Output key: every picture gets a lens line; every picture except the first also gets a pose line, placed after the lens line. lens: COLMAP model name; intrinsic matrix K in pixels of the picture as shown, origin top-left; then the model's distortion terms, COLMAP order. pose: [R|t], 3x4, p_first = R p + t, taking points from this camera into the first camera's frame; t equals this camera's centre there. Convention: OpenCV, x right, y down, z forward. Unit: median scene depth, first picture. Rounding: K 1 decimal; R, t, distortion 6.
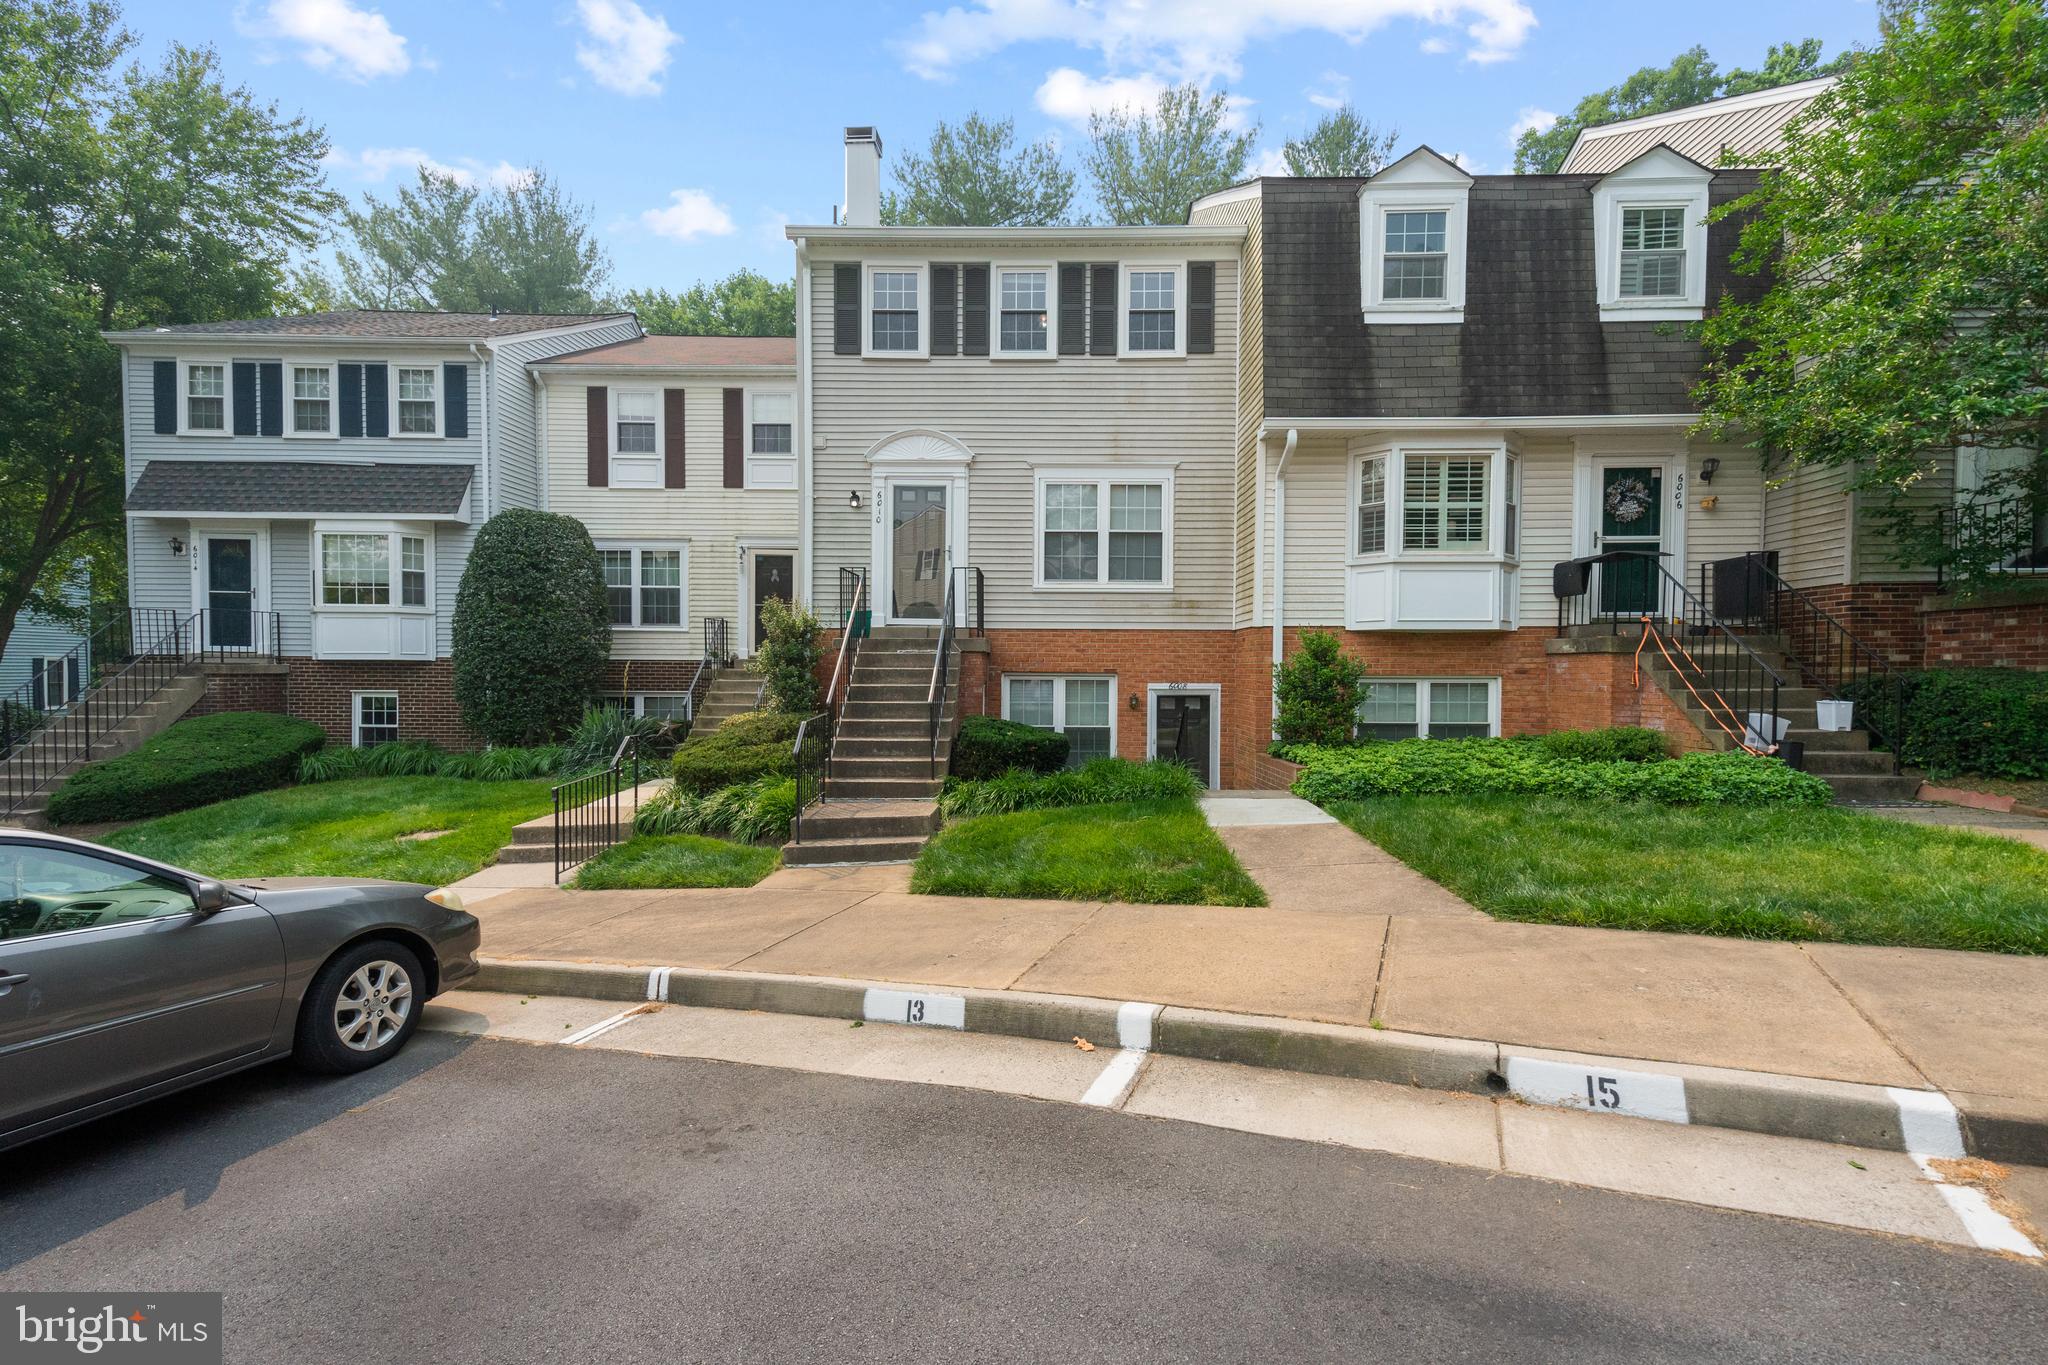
lens RADIAL K [[932.0, 0, 1021.7], [0, 932.0, 690.6], [0, 0, 1]] dist [-0.000742, 0.003039]
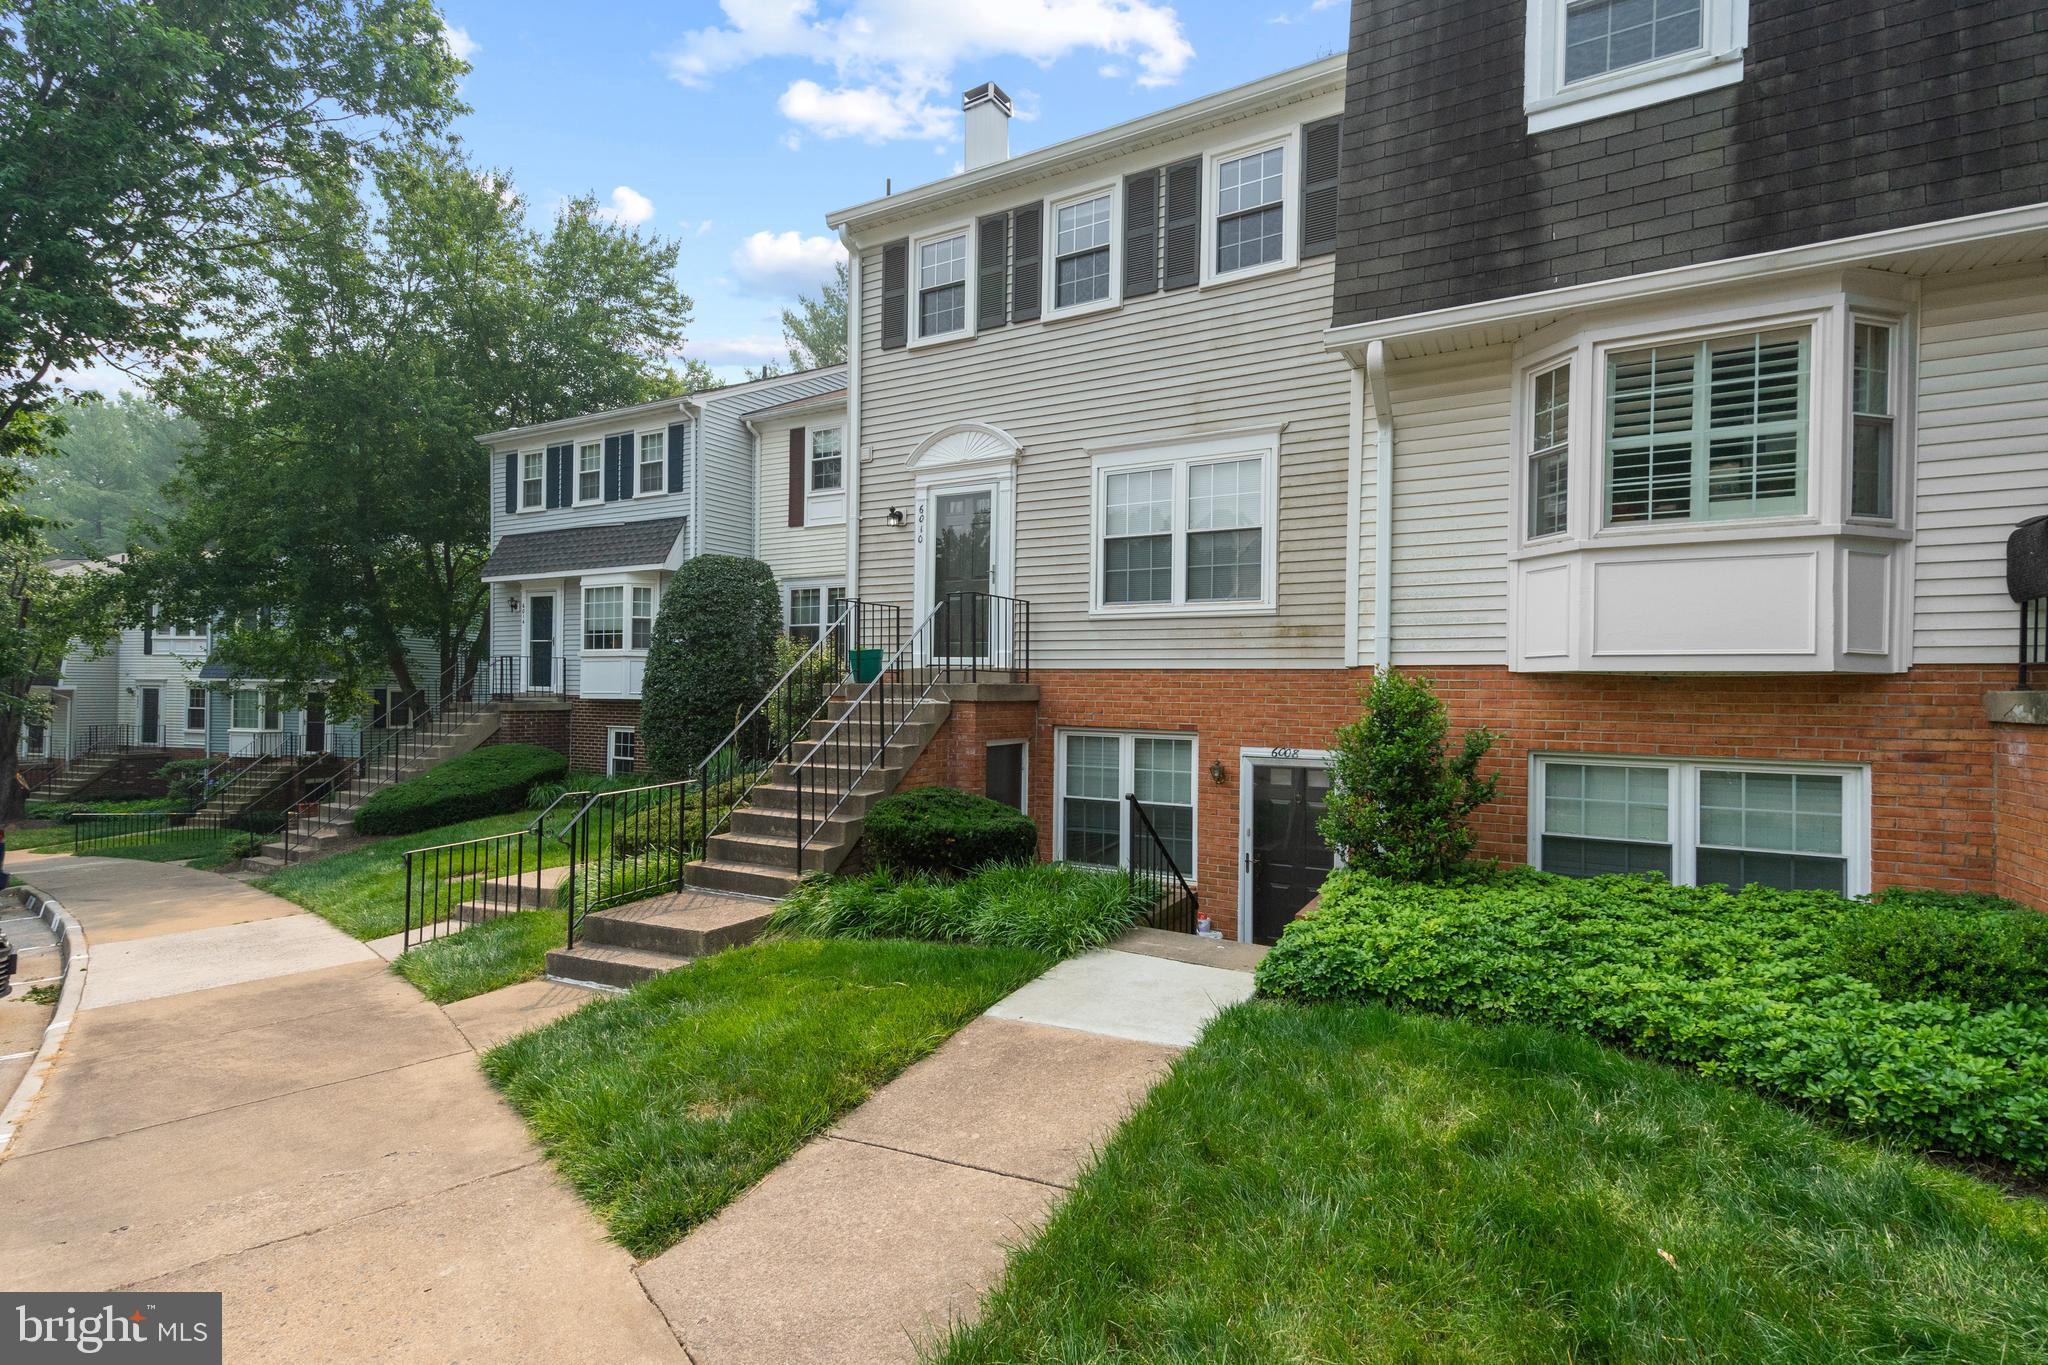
lens RADIAL K [[932.0, 0, 1038.6], [0, 932.0, 691.0], [0, 0, 1]] dist [-0.000742, 0.003039]
pose [[0.880744, 0.005325, -0.473562, 0.331920], [-0.019175, 0.999518, -0.024422, -0.030822], [0.473204, 0.030590, 0.880422, 0.324448]]
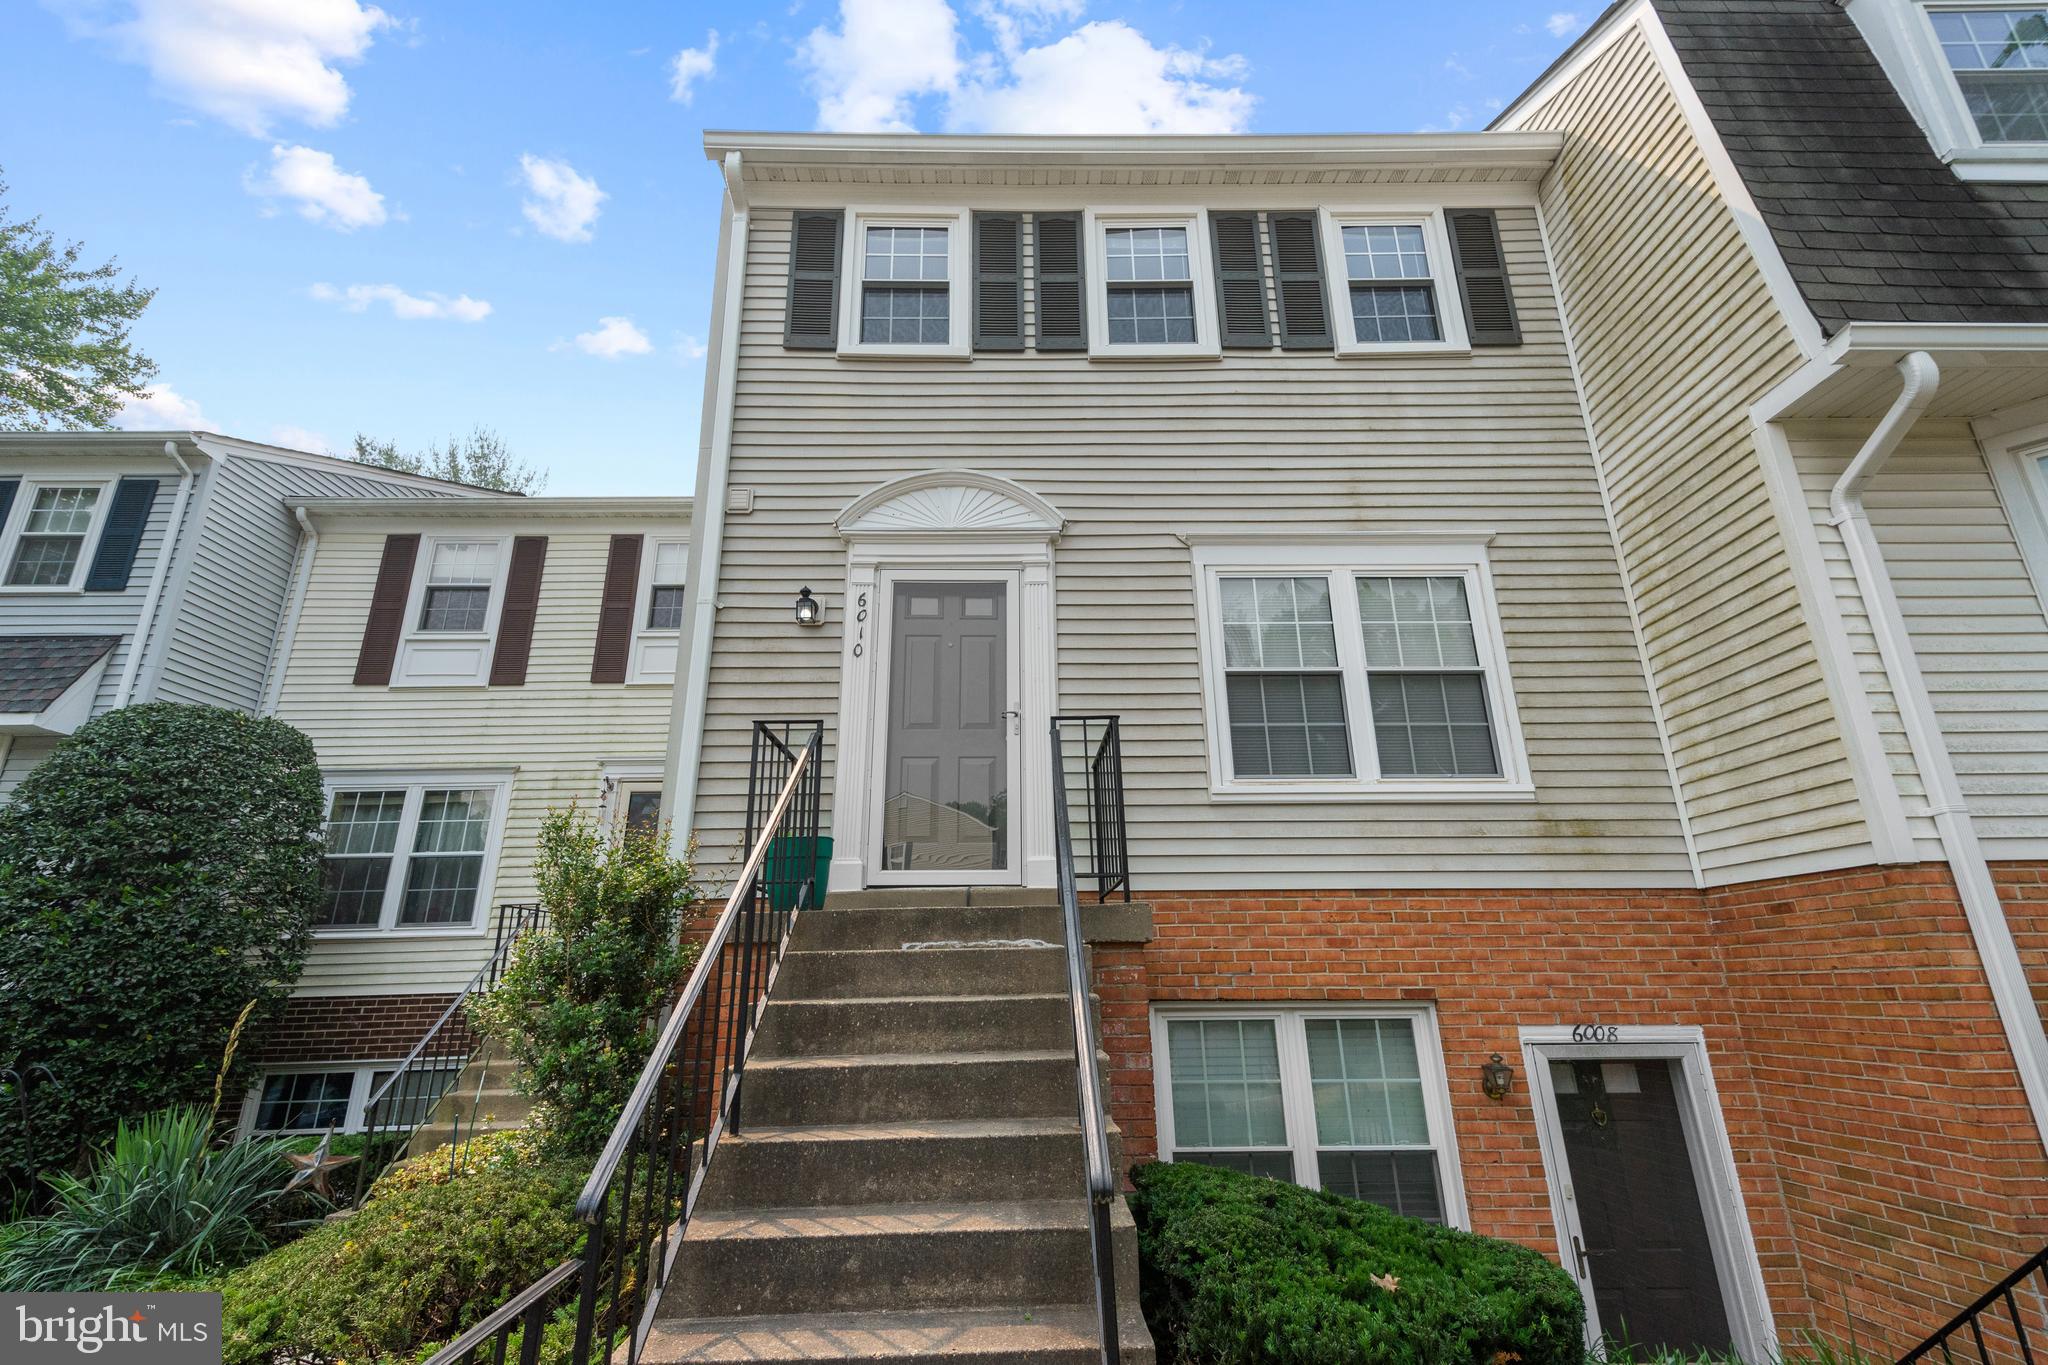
lens RADIAL K [[932.0, 0, 1027.4], [0, 932.0, 683.2], [0, 0, 1]] dist [-0.000742, 0.003039]
pose [[0.999172, -0.010027, 0.039436, -0.089912], [0.023197, 0.936620, -0.349577, -0.011203], [-0.033432, 0.350203, 0.936077, 0.584946]]
